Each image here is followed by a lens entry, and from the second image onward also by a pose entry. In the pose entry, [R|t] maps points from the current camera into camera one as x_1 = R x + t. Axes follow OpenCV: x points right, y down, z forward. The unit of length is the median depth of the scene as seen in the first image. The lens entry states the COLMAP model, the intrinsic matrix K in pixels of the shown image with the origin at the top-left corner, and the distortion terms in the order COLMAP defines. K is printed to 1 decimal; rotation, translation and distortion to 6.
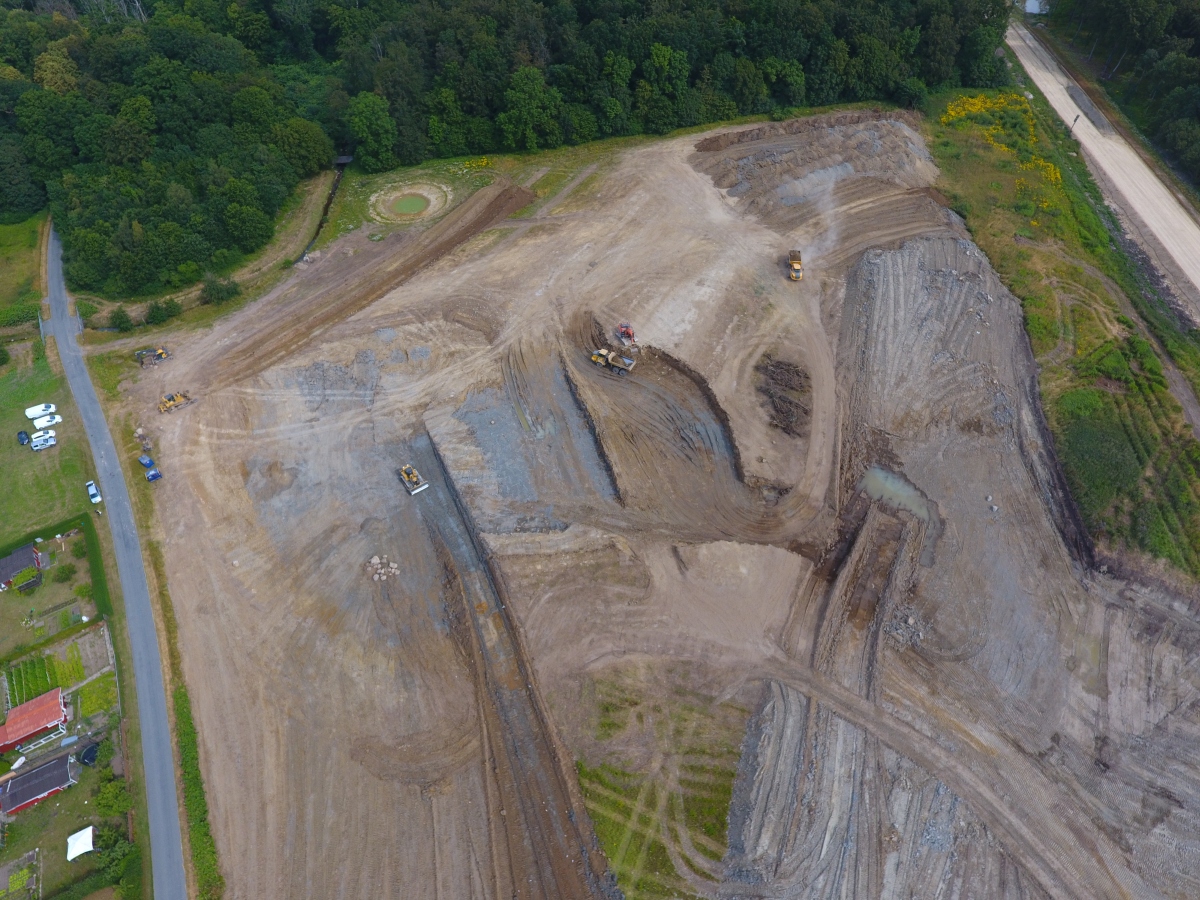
lens RADIAL K [[706.0, 0, 599.0], [0, 706.0, 443.5], [0, 0, 1]] dist [-0.003439, -0.000600]
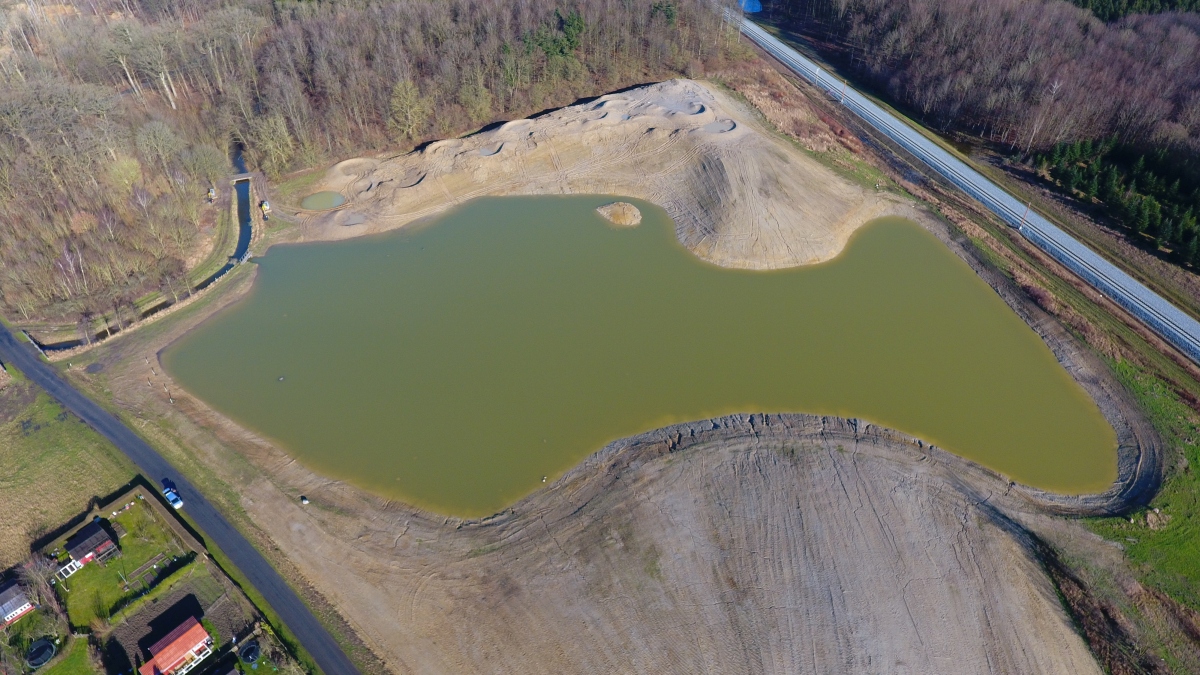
lens RADIAL K [[702.1, 0, 600.1], [0, 702.1, 333.6], [0, 0, 1]] dist [-0.003856, -0.000310]
pose [[0.940845, -0.199292, 0.274033, -0.267418], [0.241365, 0.961793, -0.129217, 0.150634], [-0.237811, 0.187715, 0.953000, -0.168644]]
